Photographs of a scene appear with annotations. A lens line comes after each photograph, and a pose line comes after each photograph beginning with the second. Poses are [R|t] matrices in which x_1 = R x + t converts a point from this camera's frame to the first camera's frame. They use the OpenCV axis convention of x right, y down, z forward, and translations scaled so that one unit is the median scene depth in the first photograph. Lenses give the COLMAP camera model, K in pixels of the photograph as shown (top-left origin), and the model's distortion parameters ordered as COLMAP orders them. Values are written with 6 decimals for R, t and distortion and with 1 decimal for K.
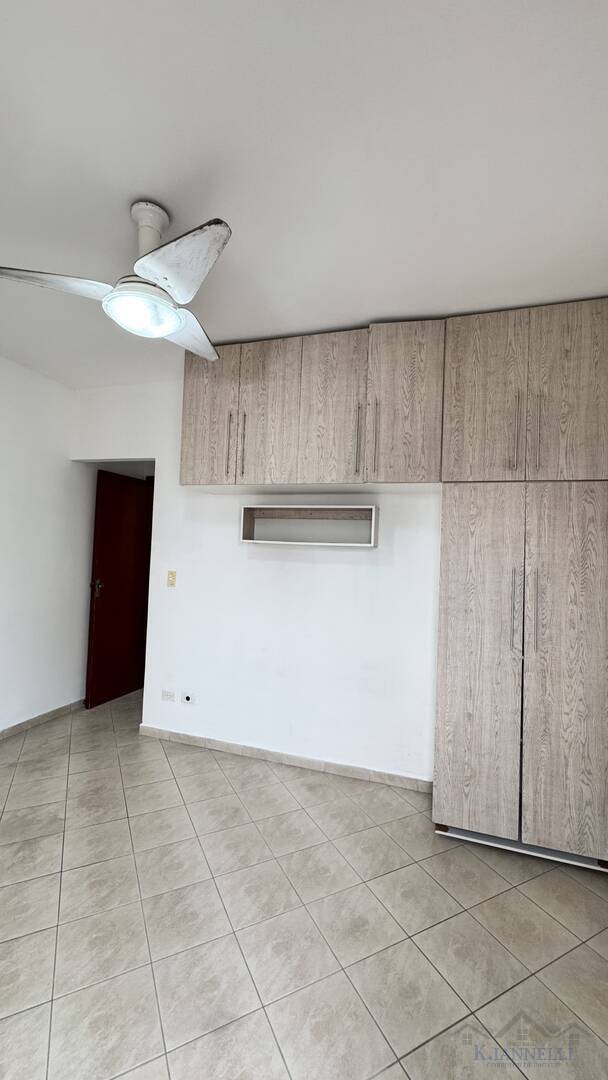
lens RADIAL K [[432.9, 0, 304.6], [0, 432.9, 538.3], [0, 0, 1]] dist [-0.002139, 0.000540]
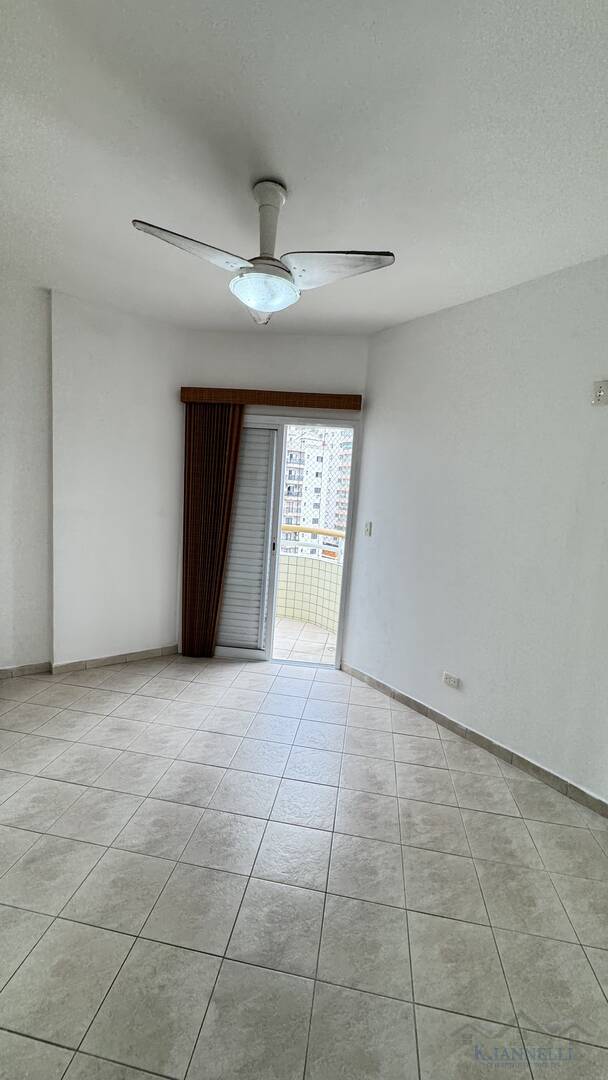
lens RADIAL K [[432.9, 0, 304.6], [0, 432.9, 538.3], [0, 0, 1]] dist [-0.002139, 0.000540]
pose [[-0.802608, -0.159890, 0.574679, -0.765216], [-0.116648, 0.986876, 0.111661, -0.016436], [-0.584991, 0.022585, -0.810726, 1.191206]]
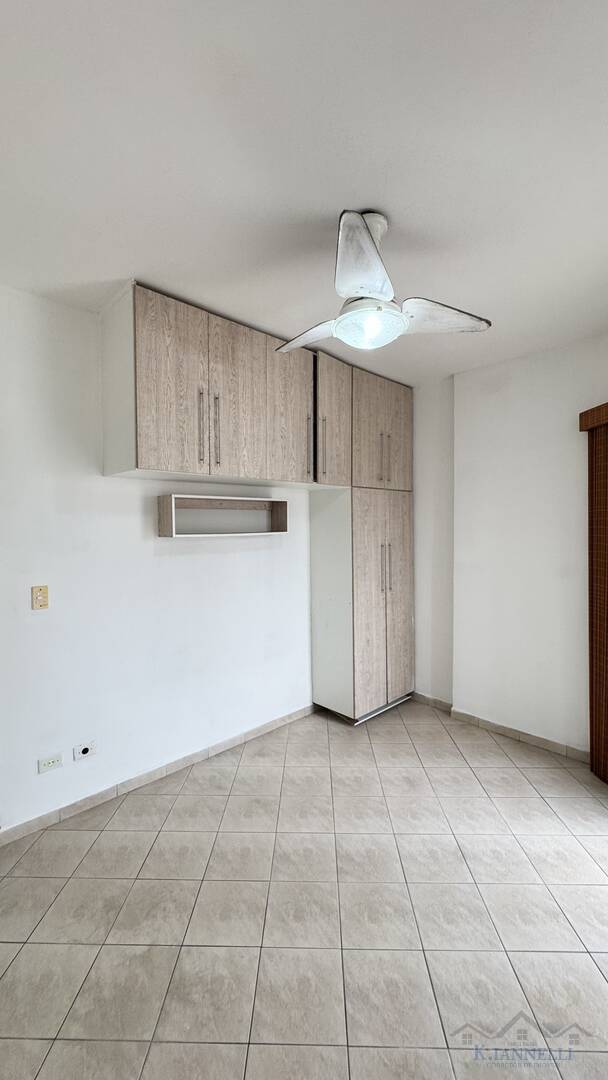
lens RADIAL K [[432.9, 0, 304.6], [0, 432.9, 538.3], [0, 0, 1]] dist [-0.002139, 0.000540]
pose [[0.474937, -0.073702, 0.876928, -0.877923], [-0.000085, 0.996483, 0.083796, -0.069571], [-0.880020, -0.039872, 0.473260, 0.406113]]
